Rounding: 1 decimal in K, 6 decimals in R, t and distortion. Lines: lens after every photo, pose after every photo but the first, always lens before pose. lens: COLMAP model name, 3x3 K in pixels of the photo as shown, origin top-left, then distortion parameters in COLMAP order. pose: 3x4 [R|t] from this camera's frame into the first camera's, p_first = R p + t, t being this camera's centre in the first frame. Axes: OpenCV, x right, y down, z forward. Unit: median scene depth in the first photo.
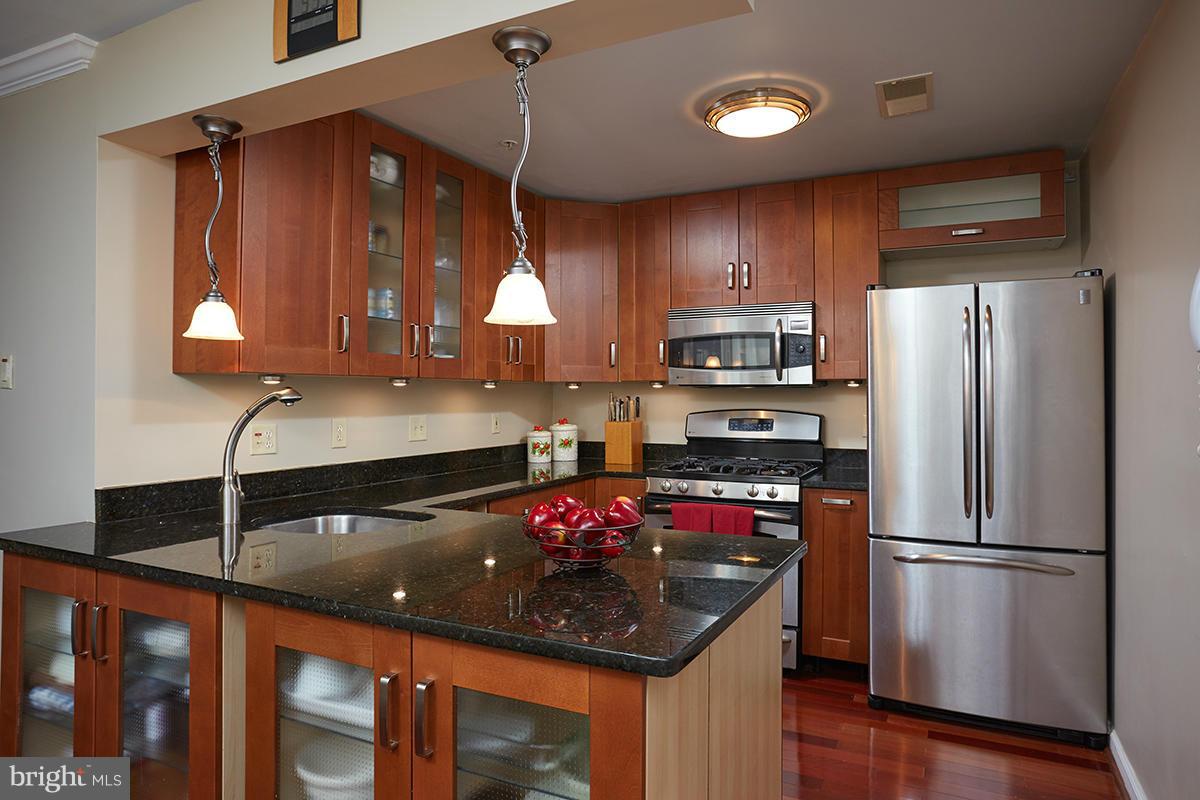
lens RADIAL K [[753.2, 0, 599.9], [0, 753.2, 393.9], [0, 0, 1]] dist [-0.034071, 0.000375]
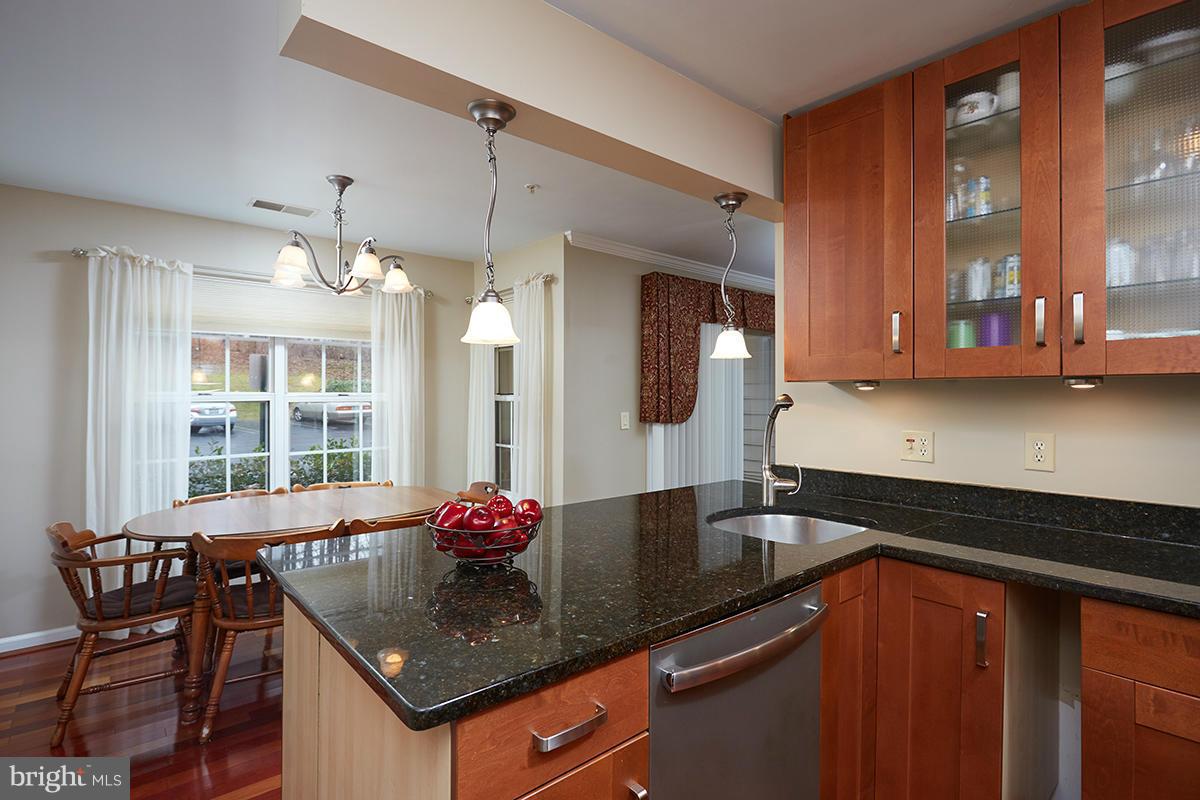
lens RADIAL K [[586.9, 0, 599.0], [0, 586.9, 394.8], [0, 0, 1]] dist [0.000072, -0.001438]
pose [[-0.378921, -0.002595, -0.925425, 0.295673], [-0.001128, 0.999997, -0.002342, -0.002986], [0.925428, 0.000157, -0.378922, 0.634872]]
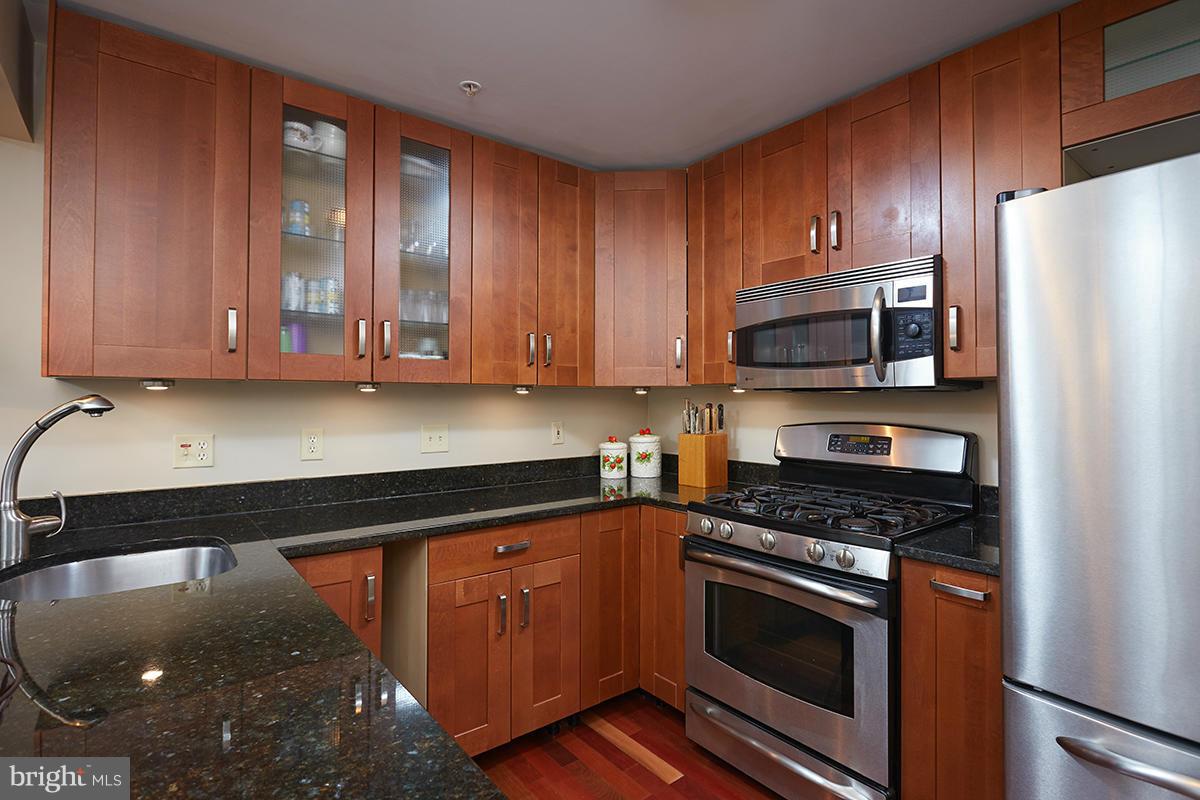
lens RADIAL K [[586.9, 0, 599.1], [0, 586.9, 397.5], [0, 0, 1]] dist [0.000072, -0.001438]
pose [[0.906731, -0.001020, -0.421708, 0.210780], [0.000368, 0.999999, -0.001627, -0.002467], [0.421709, 0.001320, 0.906730, 0.392023]]
